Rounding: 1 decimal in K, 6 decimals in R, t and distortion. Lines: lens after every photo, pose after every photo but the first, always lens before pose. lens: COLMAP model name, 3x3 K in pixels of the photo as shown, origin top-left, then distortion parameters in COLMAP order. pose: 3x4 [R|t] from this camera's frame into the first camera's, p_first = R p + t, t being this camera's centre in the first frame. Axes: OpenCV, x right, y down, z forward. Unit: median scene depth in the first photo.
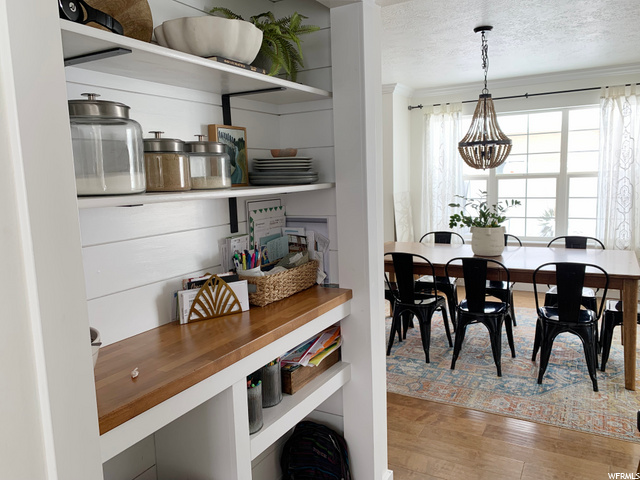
lens RADIAL K [[489.8, 0, 315.3], [0, 489.8, 235.9], [0, 0, 1]] dist [0.023121, -0.018593]
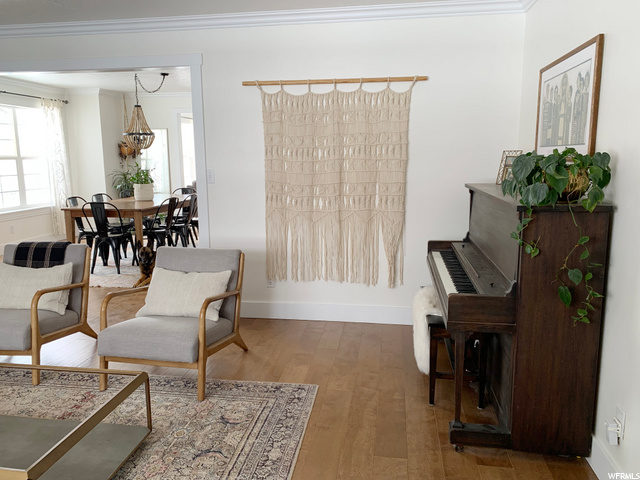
lens RADIAL K [[489.8, 0, 315.3], [0, 489.8, 235.9], [0, 0, 1]] dist [0.023121, -0.018593]
pose [[-0.344465, -0.122381, 0.930788, -1.136626], [0.137434, 0.974212, 0.178952, -0.050648], [-0.928685, 0.189565, -0.318762, 0.800150]]
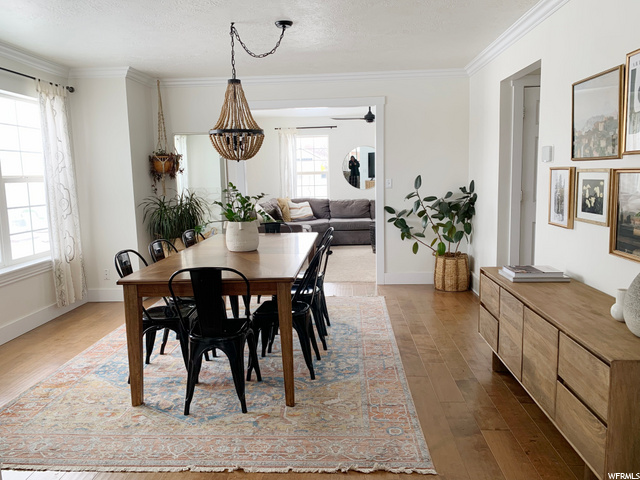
lens RADIAL K [[489.8, 0, 315.3], [0, 489.8, 235.9], [0, 0, 1]] dist [0.023121, -0.018593]
pose [[-0.433948, -0.072748, 0.897996, -0.440021], [0.155599, 0.975705, 0.154235, -0.088198], [-0.887400, 0.206657, -0.412086, 0.994125]]
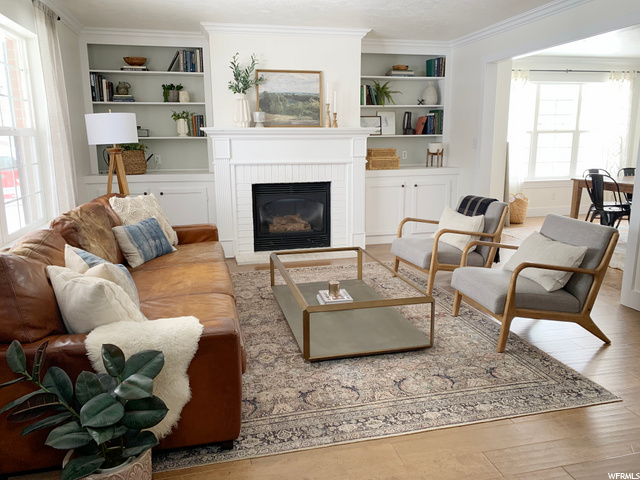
lens RADIAL K [[489.8, 0, 315.3], [0, 489.8, 235.9], [0, 0, 1]] dist [0.023121, -0.018593]
pose [[0.739858, -0.107628, 0.664099, -1.139426], [0.071503, 0.994109, 0.081452, 0.008585], [-0.668953, -0.012778, 0.743195, 0.491915]]
